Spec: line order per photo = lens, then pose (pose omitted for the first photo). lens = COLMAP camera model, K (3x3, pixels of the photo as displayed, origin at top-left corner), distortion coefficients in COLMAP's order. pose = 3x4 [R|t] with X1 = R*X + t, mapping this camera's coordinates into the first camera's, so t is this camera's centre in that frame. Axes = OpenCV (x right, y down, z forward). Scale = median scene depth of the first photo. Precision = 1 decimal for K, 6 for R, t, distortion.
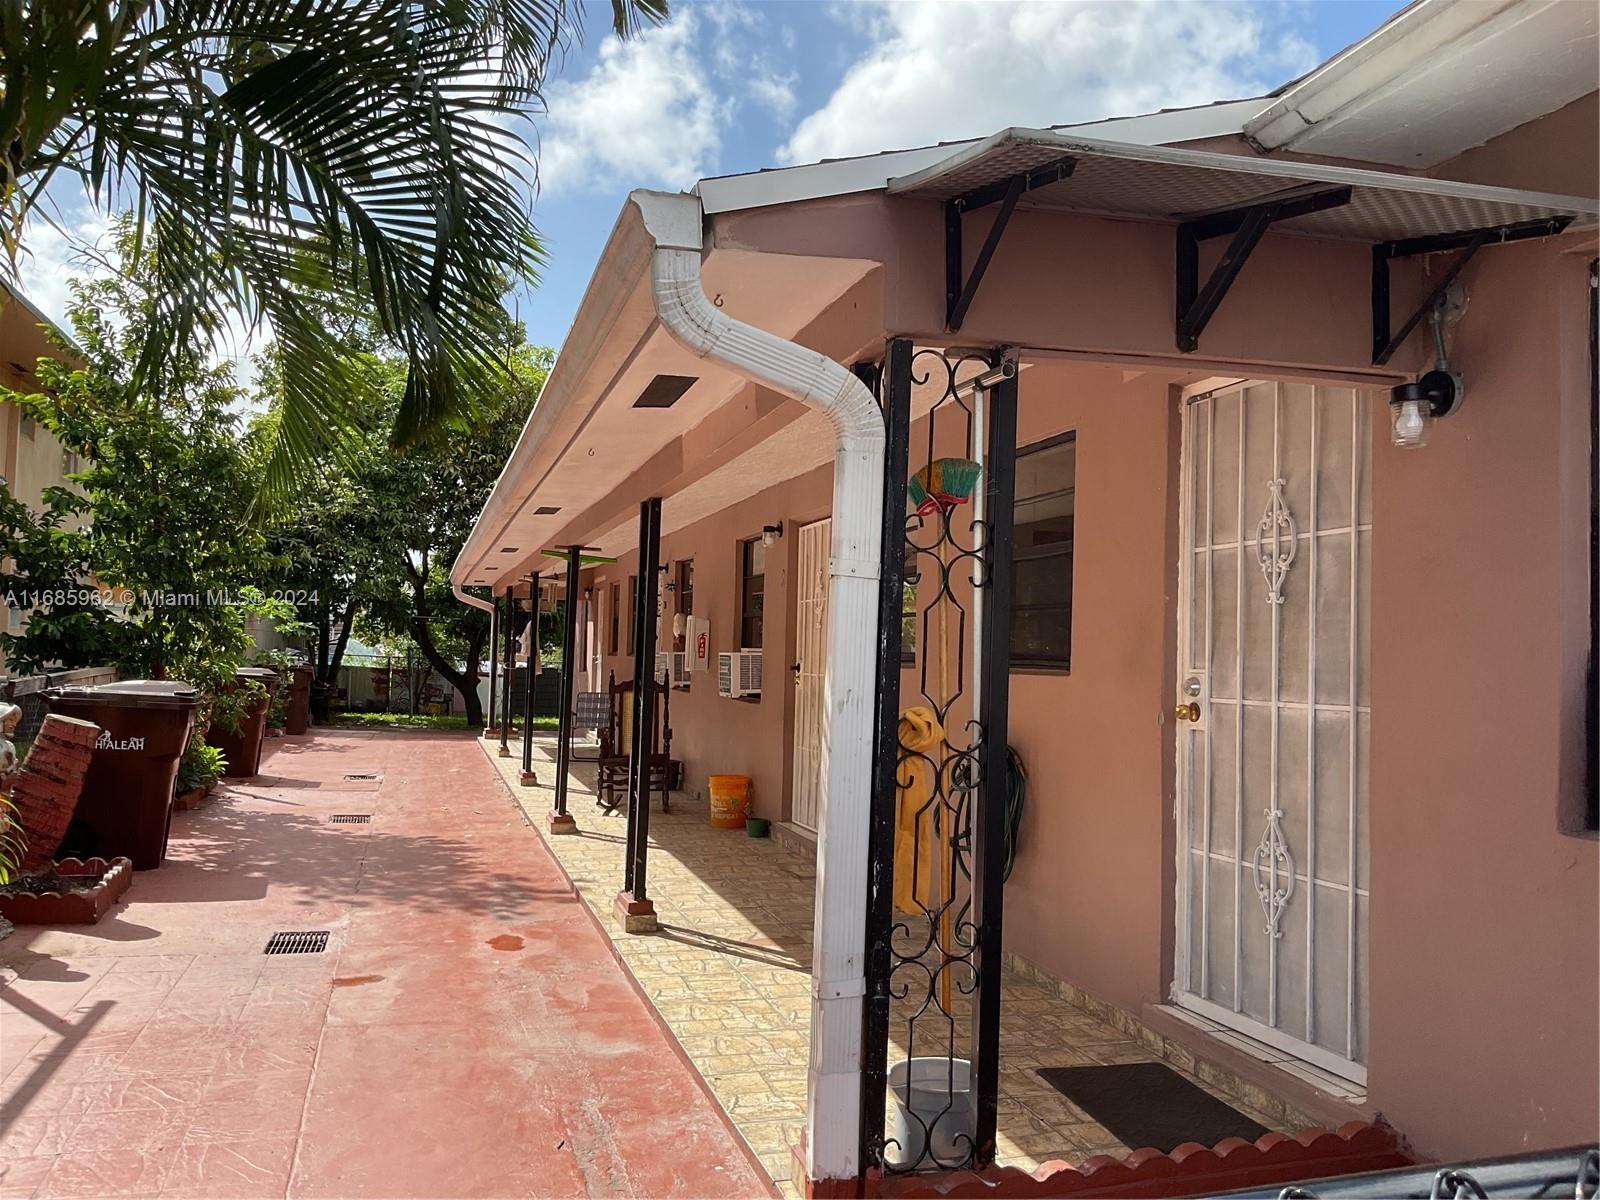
lens RADIAL K [[1339.2, 0, 792.2], [0, 1339.2, 599.9], [0, 0, 1]] dist [0.085986, -0.171990]
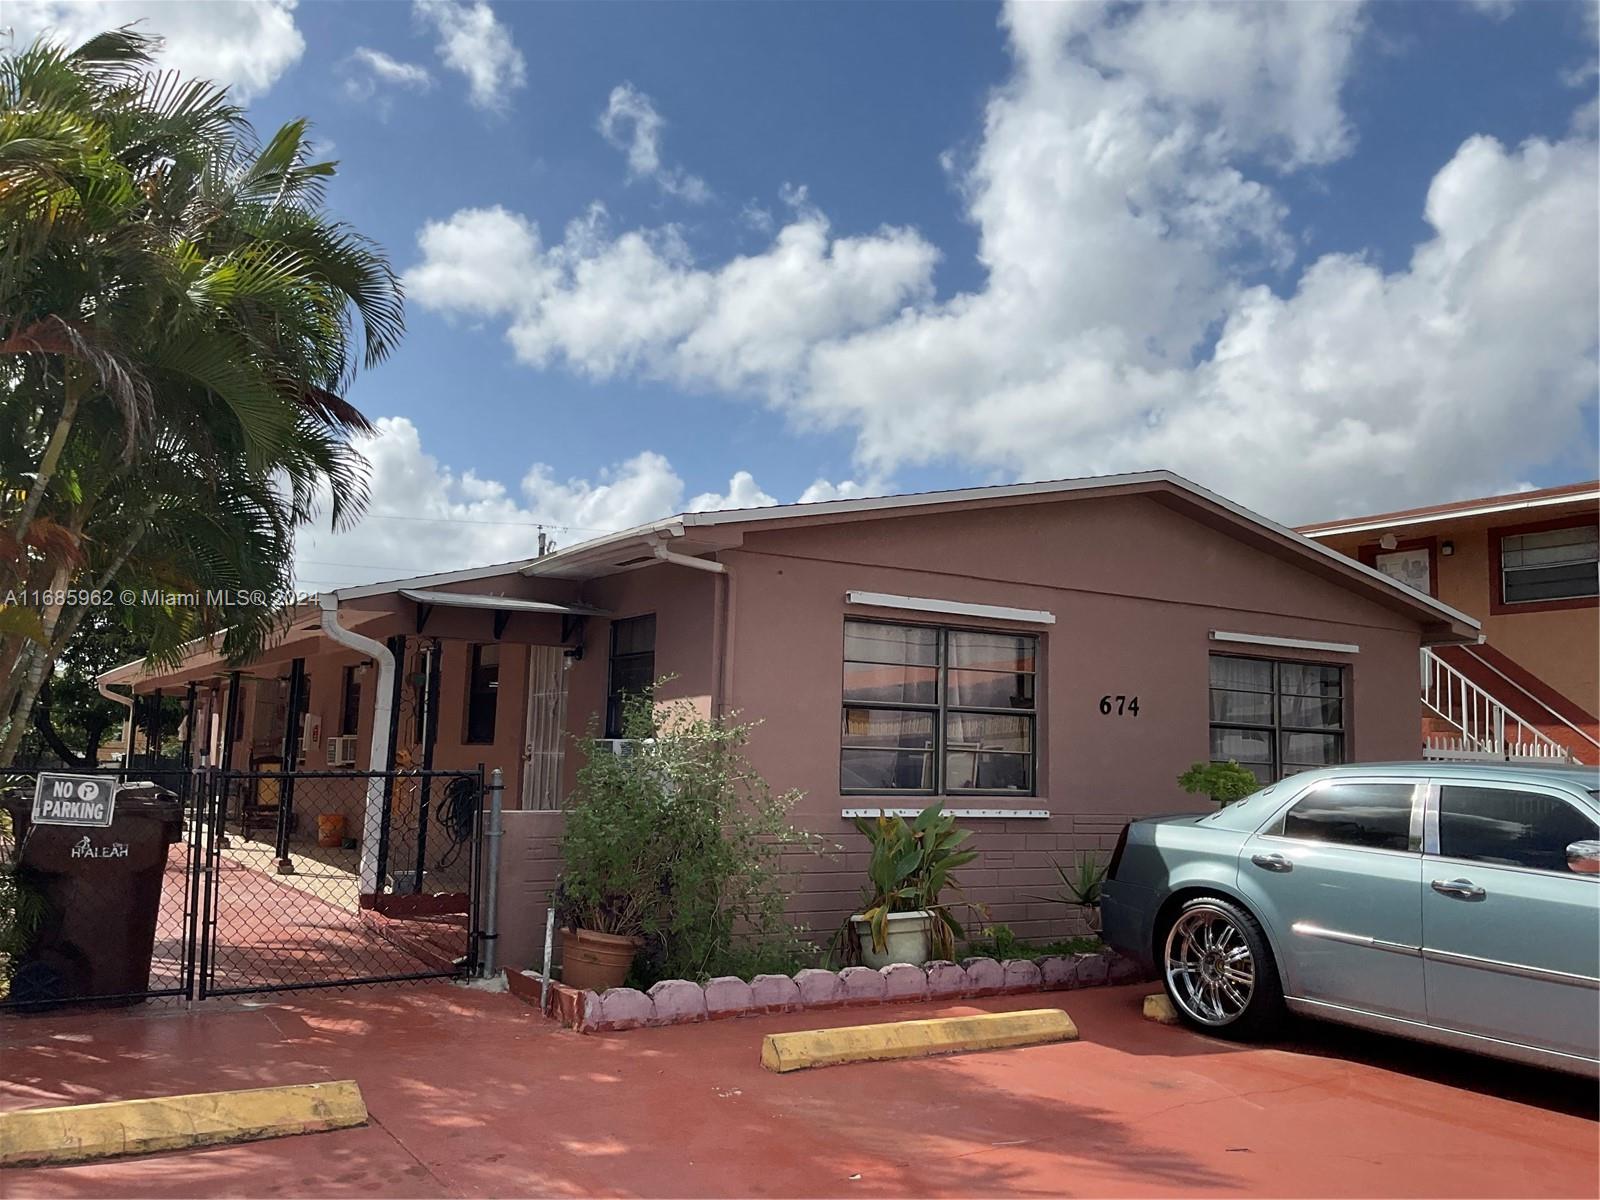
lens RADIAL K [[1314.8, 0, 805.8], [0, 1314.8, 600.9], [0, 0, 1]] dist [0.081132, -0.170330]
pose [[0.956123, 0.037453, 0.290562, 0.040237], [-0.017100, 0.997238, -0.072274, -0.031244], [-0.292467, 0.064134, 0.954123, -1.139868]]
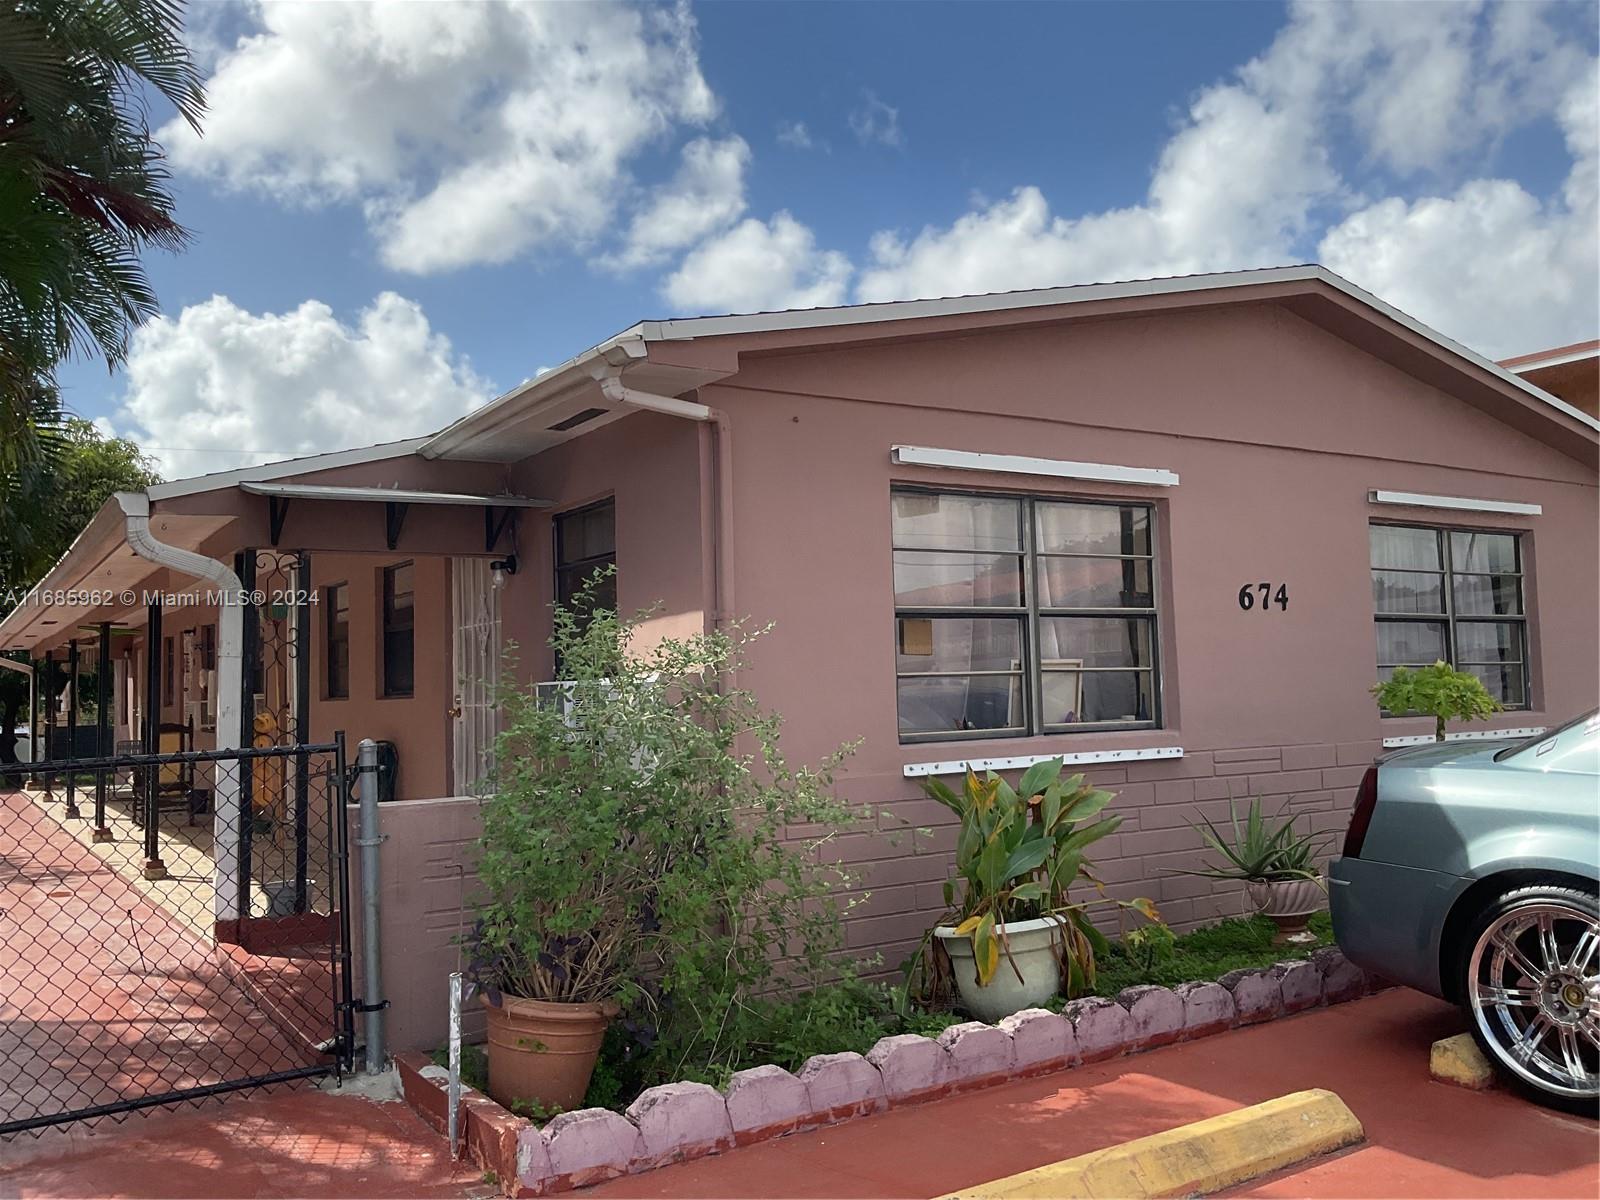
lens RADIAL K [[1324.1, 0, 815.4], [0, 1324.1, 603.4], [0, 0, 1]] dist [0.067193, -0.161898]
pose [[0.949058, -0.029648, 0.313705, 0.134839], [0.037262, 0.999138, -0.018302, -0.013863], [-0.312892, 0.029059, 0.949344, -0.689146]]
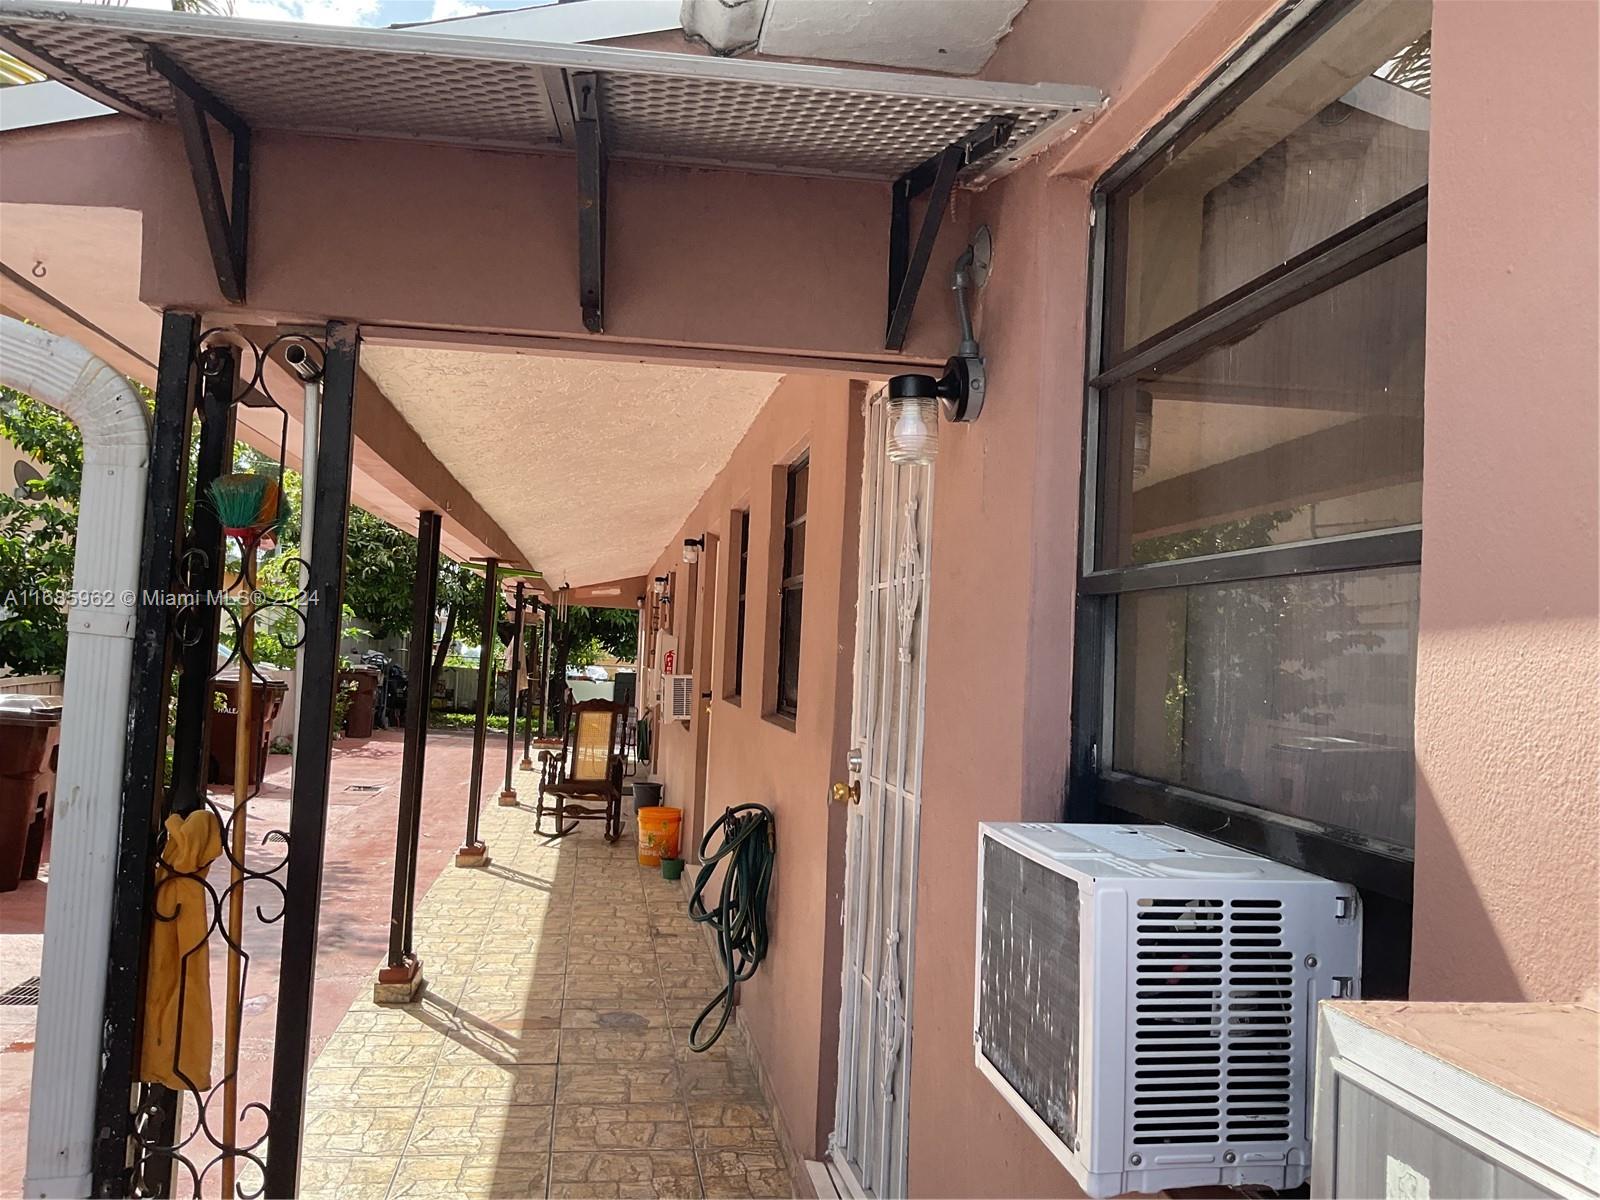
lens RADIAL K [[1339.2, 0, 792.2], [0, 1339.2, 599.9], [0, 0, 1]] dist [0.085986, -0.171990]
pose [[0.992239, 0.015780, -0.123339, 0.252767], [-0.016154, 0.999867, -0.002030, -0.019862], [0.123291, 0.004007, 0.992363, 0.149953]]
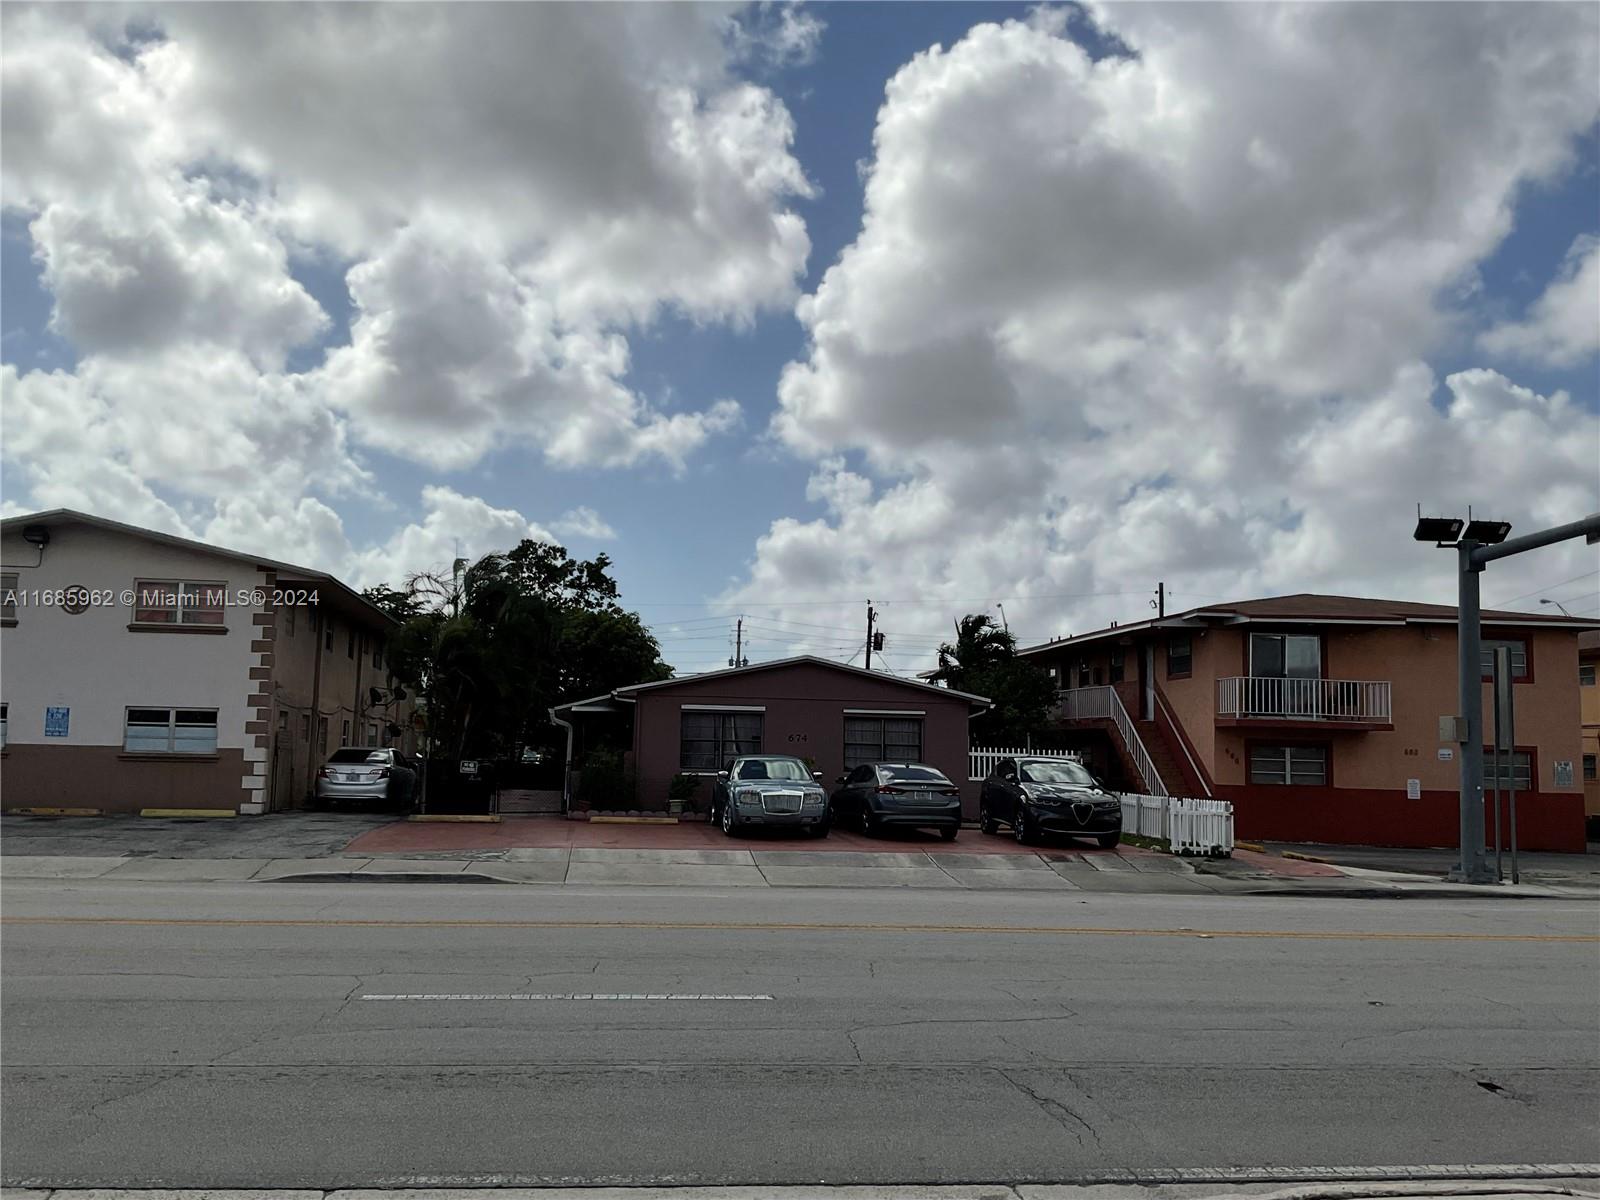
lens RADIAL K [[1517.8, 0, 796.7], [0, 1517.8, 629.9], [0, 0, 1]] dist [0.069232, -0.005199]
pose [[0.991527, -0.014800, -0.129059, 1.612552], [0.007973, 0.998549, -0.053253, -0.123994], [0.129660, 0.051773, 0.990206, -5.056477]]
